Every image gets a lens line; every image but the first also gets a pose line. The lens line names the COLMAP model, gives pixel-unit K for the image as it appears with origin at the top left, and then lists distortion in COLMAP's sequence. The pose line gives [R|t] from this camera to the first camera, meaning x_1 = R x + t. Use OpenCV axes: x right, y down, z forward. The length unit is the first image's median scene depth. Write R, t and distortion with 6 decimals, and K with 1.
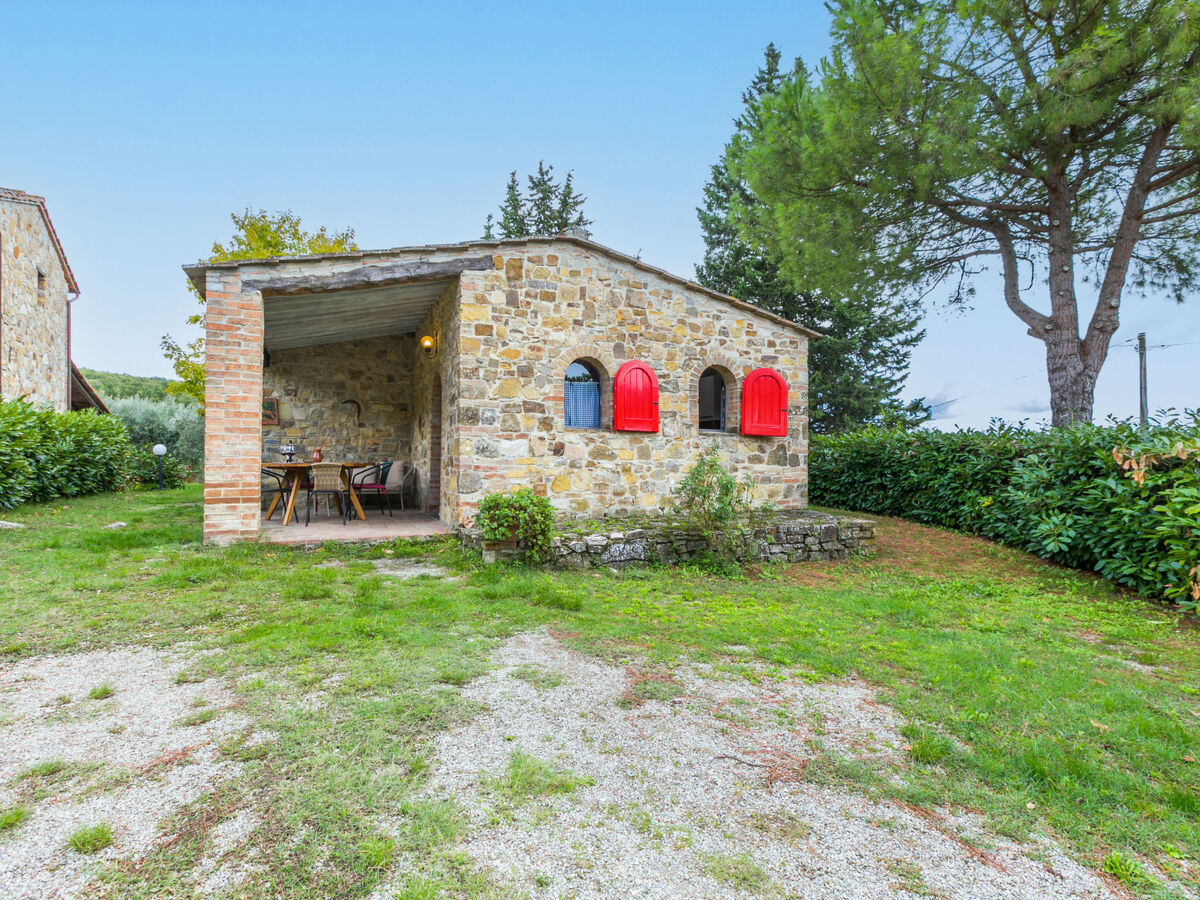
lens RADIAL K [[607.3, 0, 593.0], [0, 607.3, 448.9], [0, 0, 1]] dist [0.004057, 0.000761]
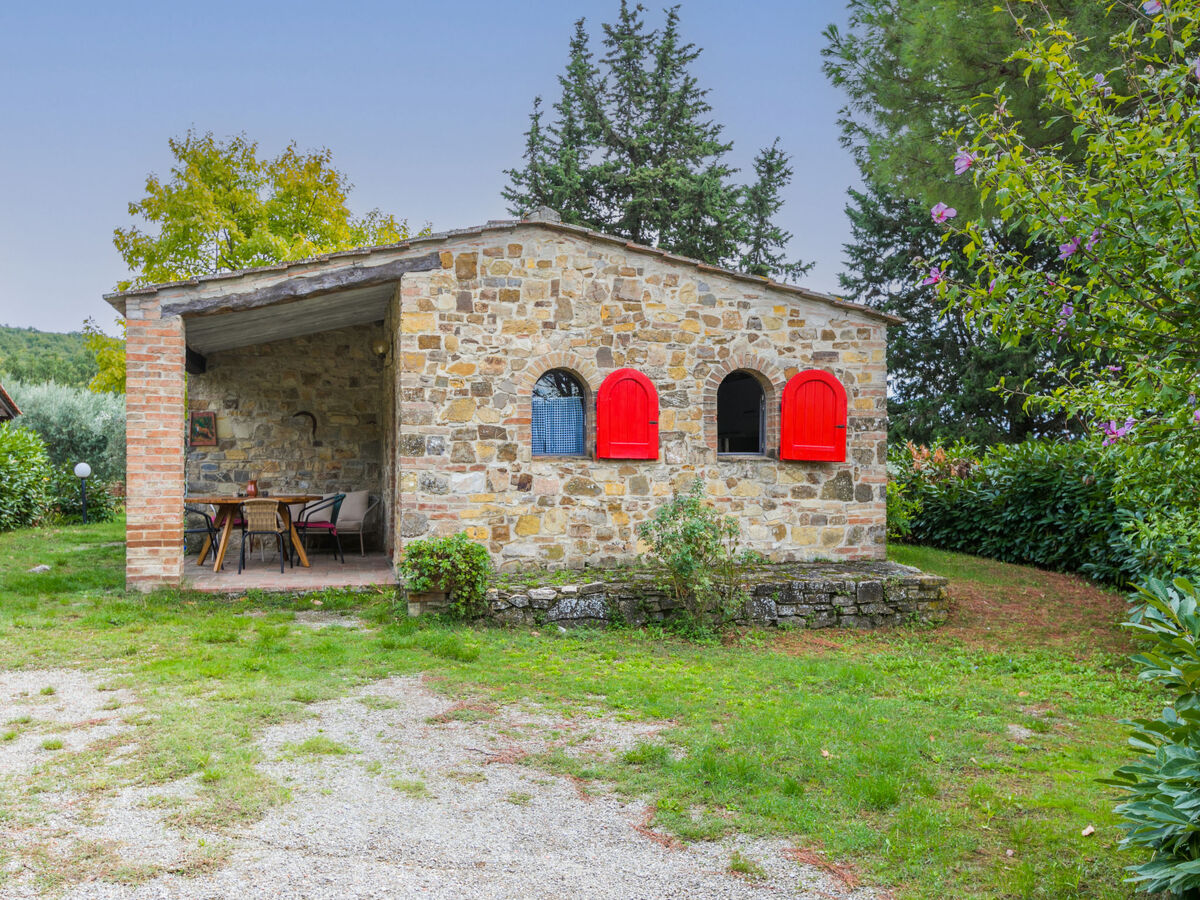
lens RADIAL K [[1097.2, 0, 594.9], [0, 1097.2, 452.9], [0, 0, 1]] dist [0.007191, 0.000000]
pose [[0.983492, -0.005159, -0.180880, 0.301855], [0.006755, 0.999943, 0.008212, -0.050977], [0.180827, -0.009298, 0.983471, -0.426366]]
